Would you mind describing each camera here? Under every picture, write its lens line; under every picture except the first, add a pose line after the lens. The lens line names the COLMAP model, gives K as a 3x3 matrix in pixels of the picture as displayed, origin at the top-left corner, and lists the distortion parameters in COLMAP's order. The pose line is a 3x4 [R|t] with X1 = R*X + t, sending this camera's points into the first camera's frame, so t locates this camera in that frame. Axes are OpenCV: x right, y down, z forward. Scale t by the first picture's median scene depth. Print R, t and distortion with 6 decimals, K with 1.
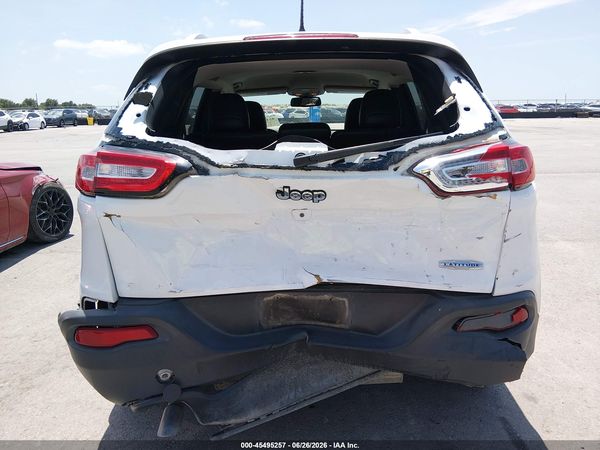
lens RADIAL K [[470.1, 0, 300.0], [0, 470.1, 225.0], [0, 0, 1]] dist [0.110803, -0.185268]
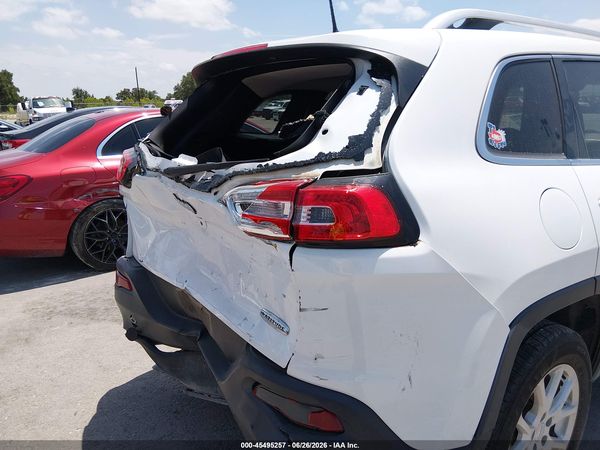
lens RADIAL K [[467.1, 0, 286.9], [0, 467.1, 223.0], [0, 0, 1]] dist [0.117118, -0.193796]
pose [[0.582776, 0.200051, -0.787624, 0.965312], [-0.173308, 0.977523, 0.120051, -0.184828], [0.793938, 0.066539, 0.604347, 0.518674]]
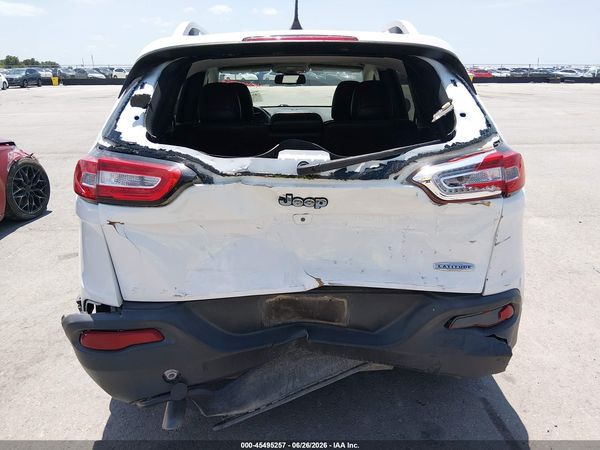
lens RADIAL K [[470.1, 0, 300.0], [0, 470.1, 225.0], [0, 0, 1]] dist [0.110803, -0.185268]
pose [[0.998403, -0.004994, 0.056266, -0.060390], [0.000407, 0.996694, 0.081249, -0.093355], [-0.056486, -0.081096, 0.995104, -0.020609]]
